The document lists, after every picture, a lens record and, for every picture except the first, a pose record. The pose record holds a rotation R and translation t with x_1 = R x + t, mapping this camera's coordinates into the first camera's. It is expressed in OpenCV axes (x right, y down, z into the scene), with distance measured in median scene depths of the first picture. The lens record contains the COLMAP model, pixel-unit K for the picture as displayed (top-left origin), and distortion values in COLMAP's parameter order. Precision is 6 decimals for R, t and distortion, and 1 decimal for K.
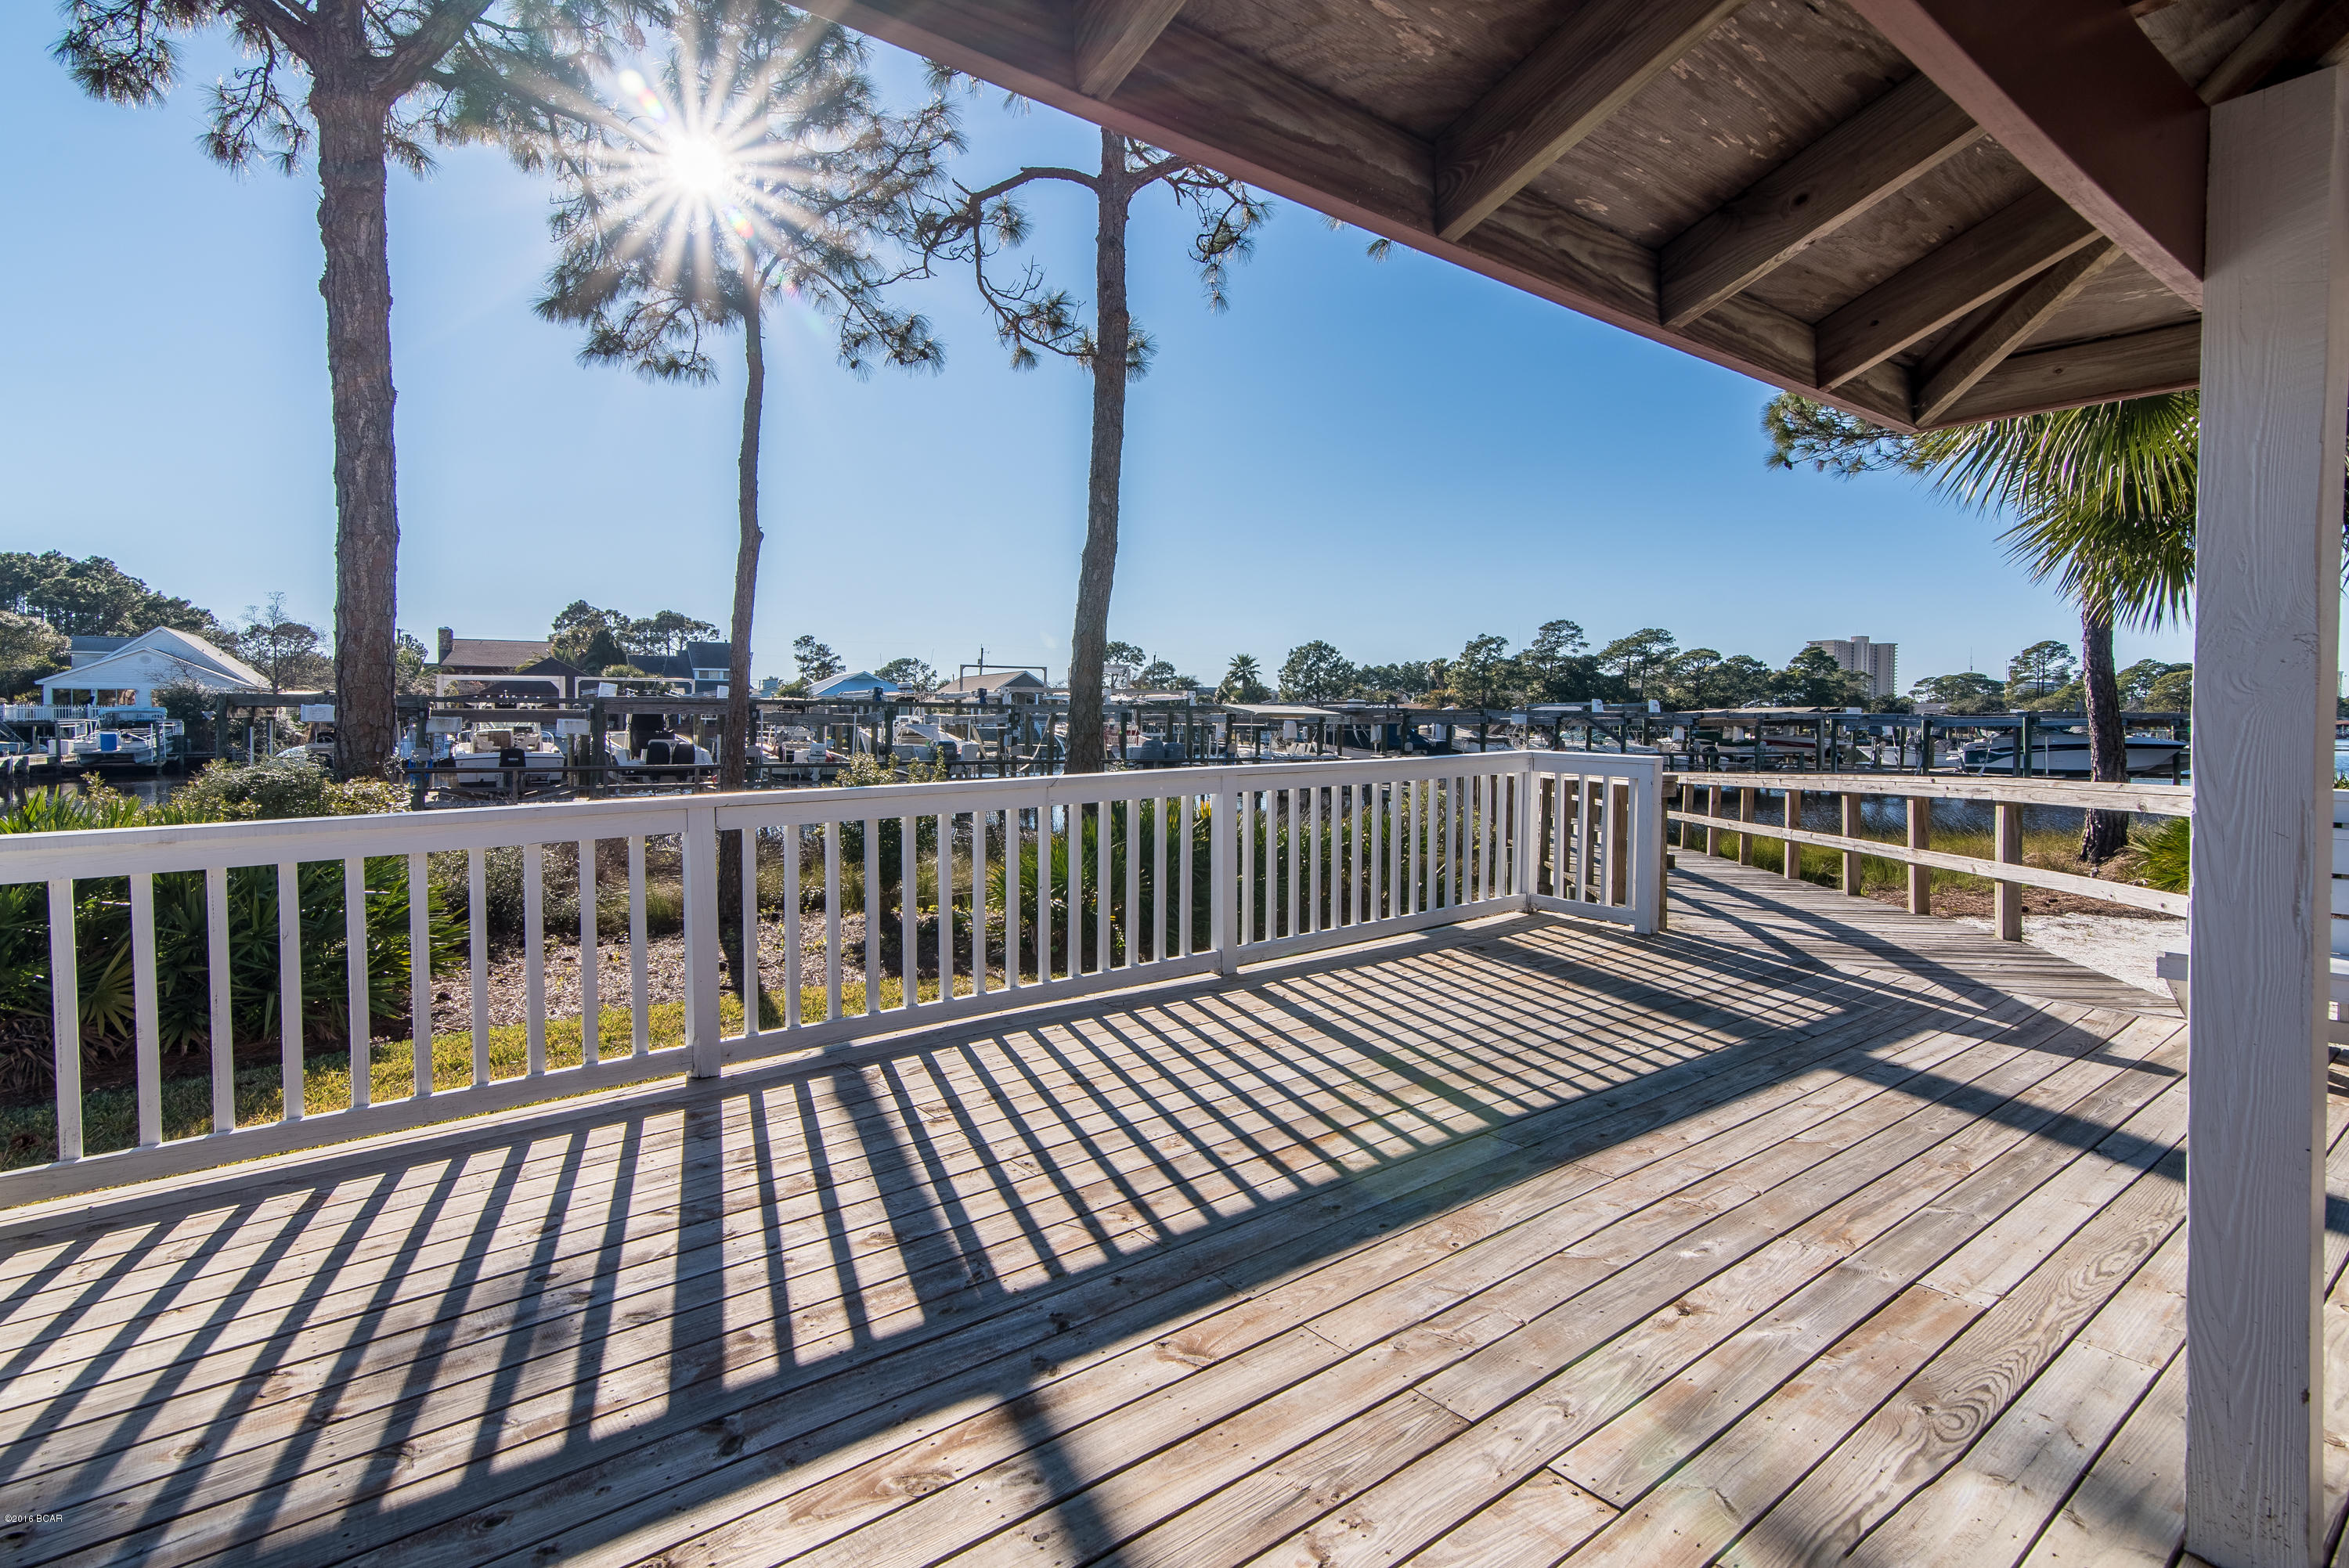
lens RADIAL K [[1075.7, 0, 1174.5], [0, 1075.7, 784.0], [0, 0, 1]] dist [-0.002783, -0.000487]
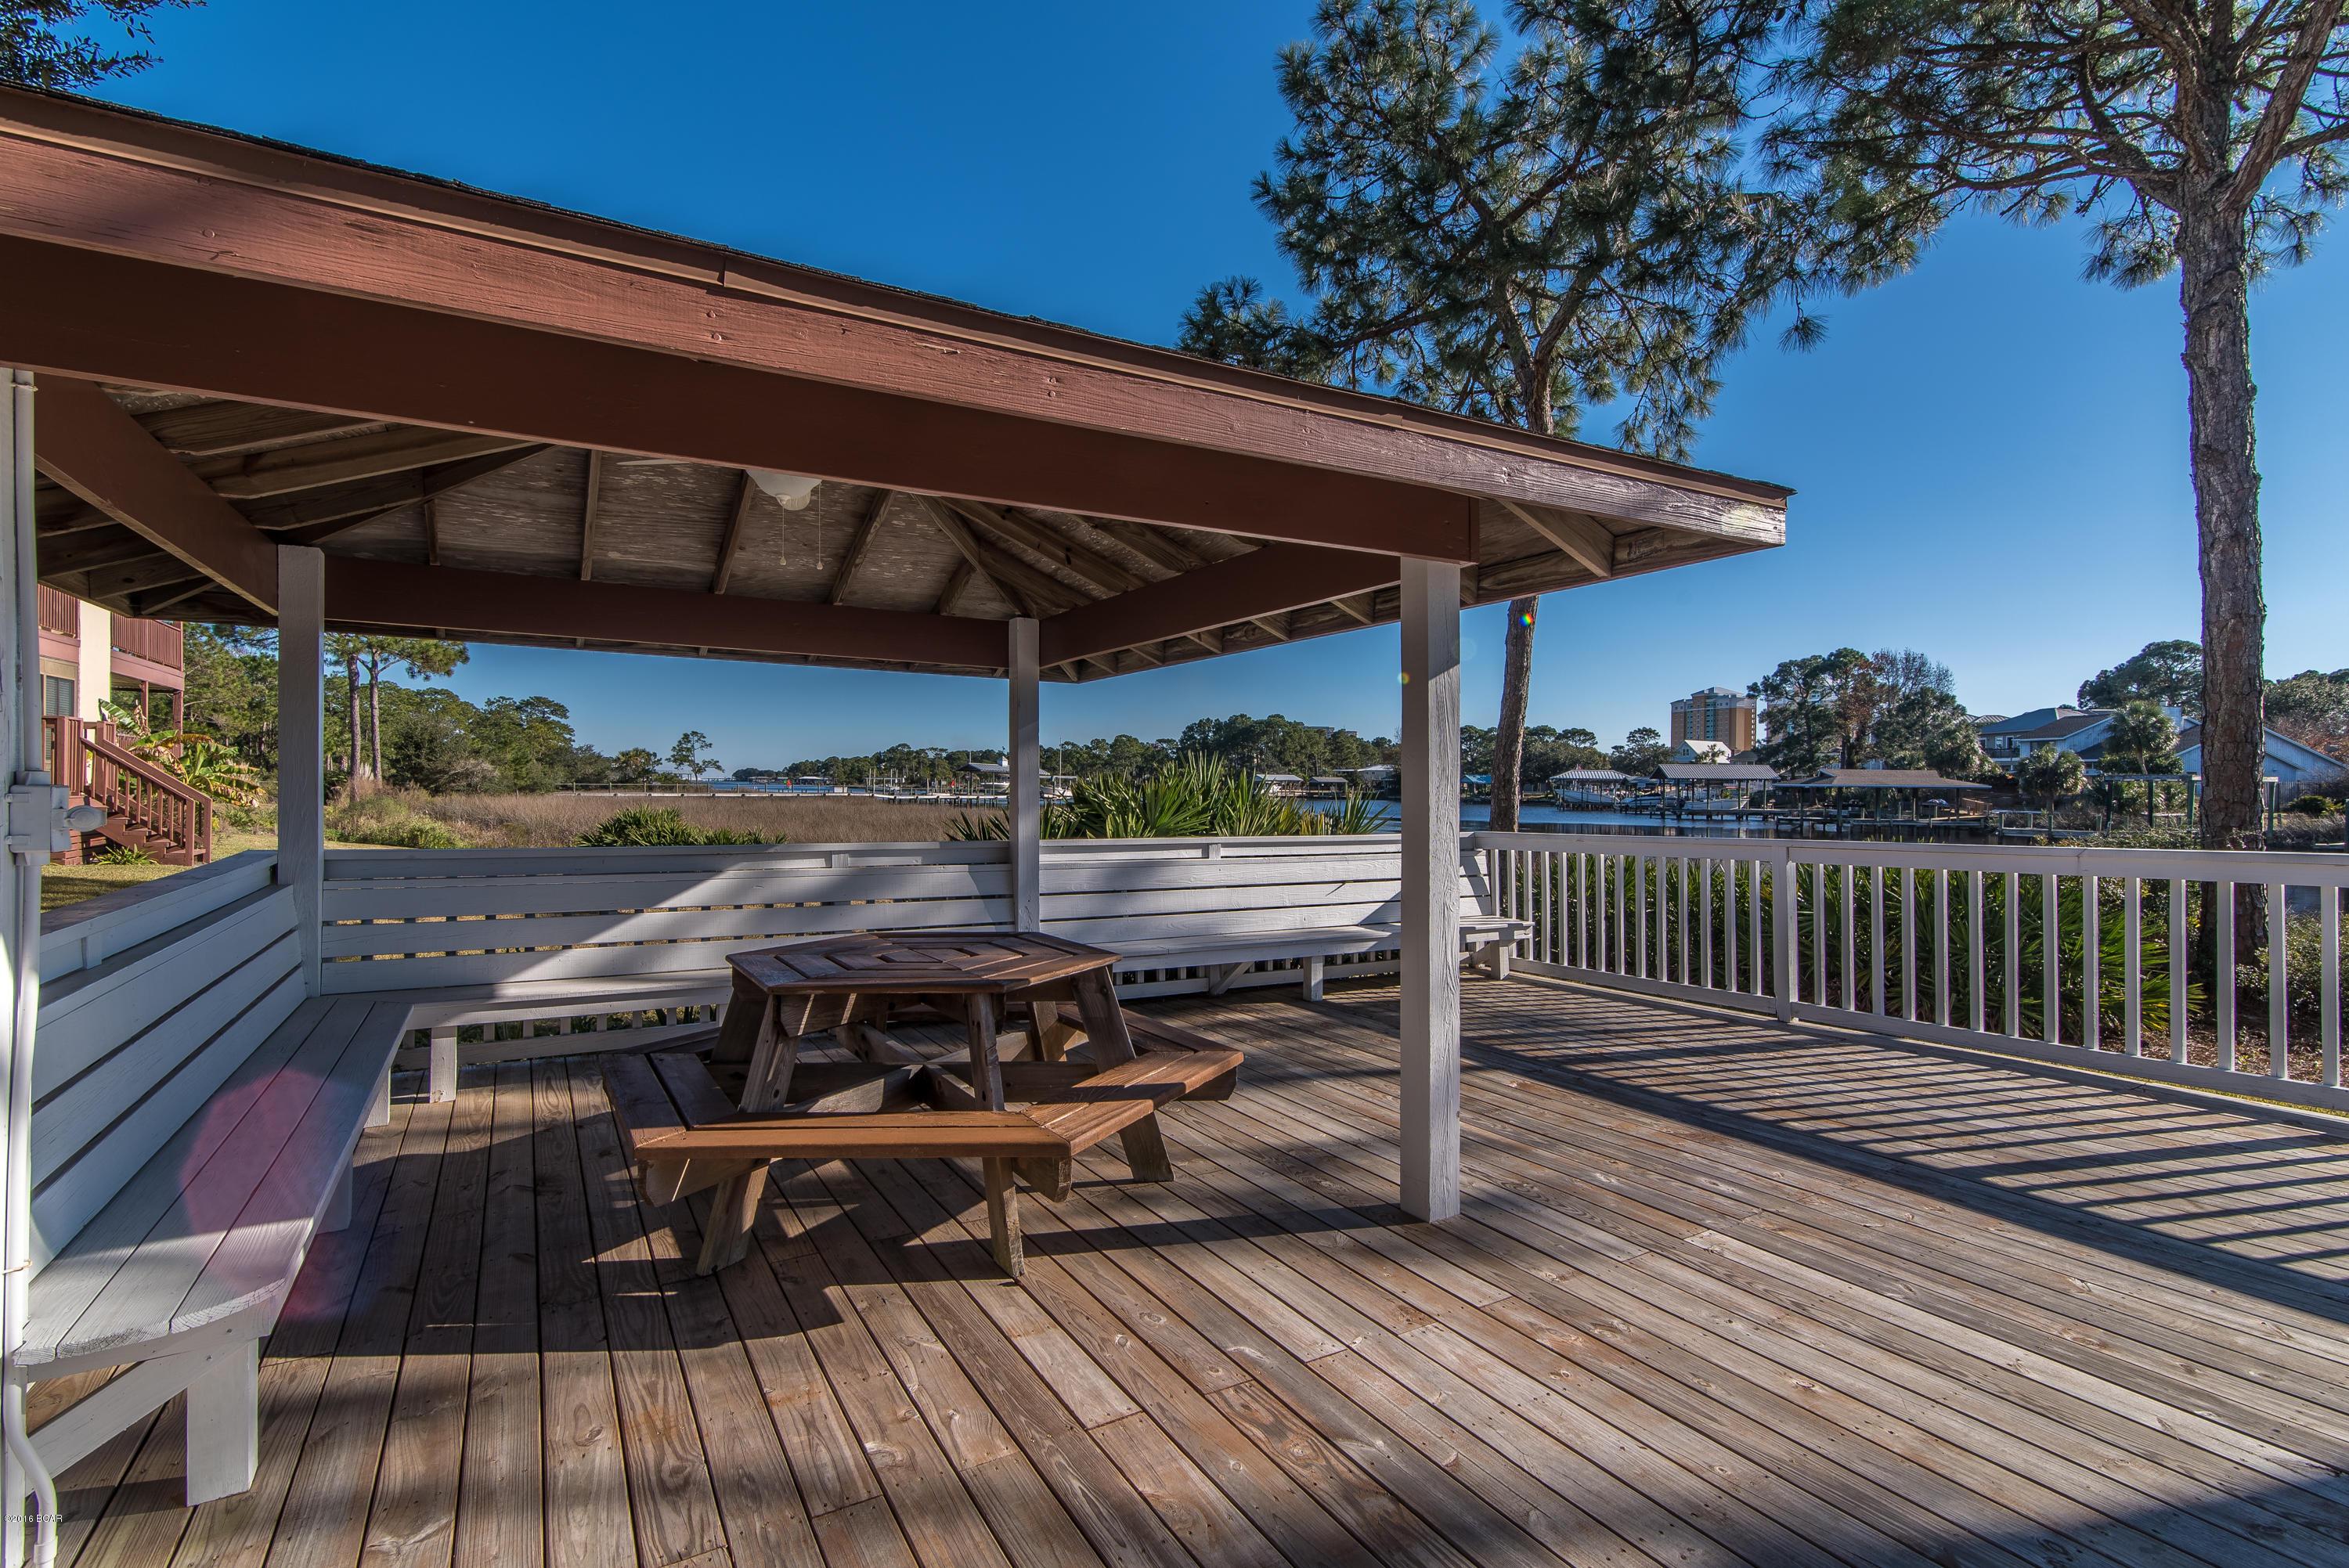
lens RADIAL K [[1075.7, 0, 1174.5], [0, 1075.7, 784.0], [0, 0, 1]] dist [-0.002783, -0.000487]
pose [[-0.075112, 0.003713, -0.997168, 1.168444], [-0.078092, 0.996900, 0.009594, -0.012372], [0.994113, 0.078591, -0.074589, 0.240641]]
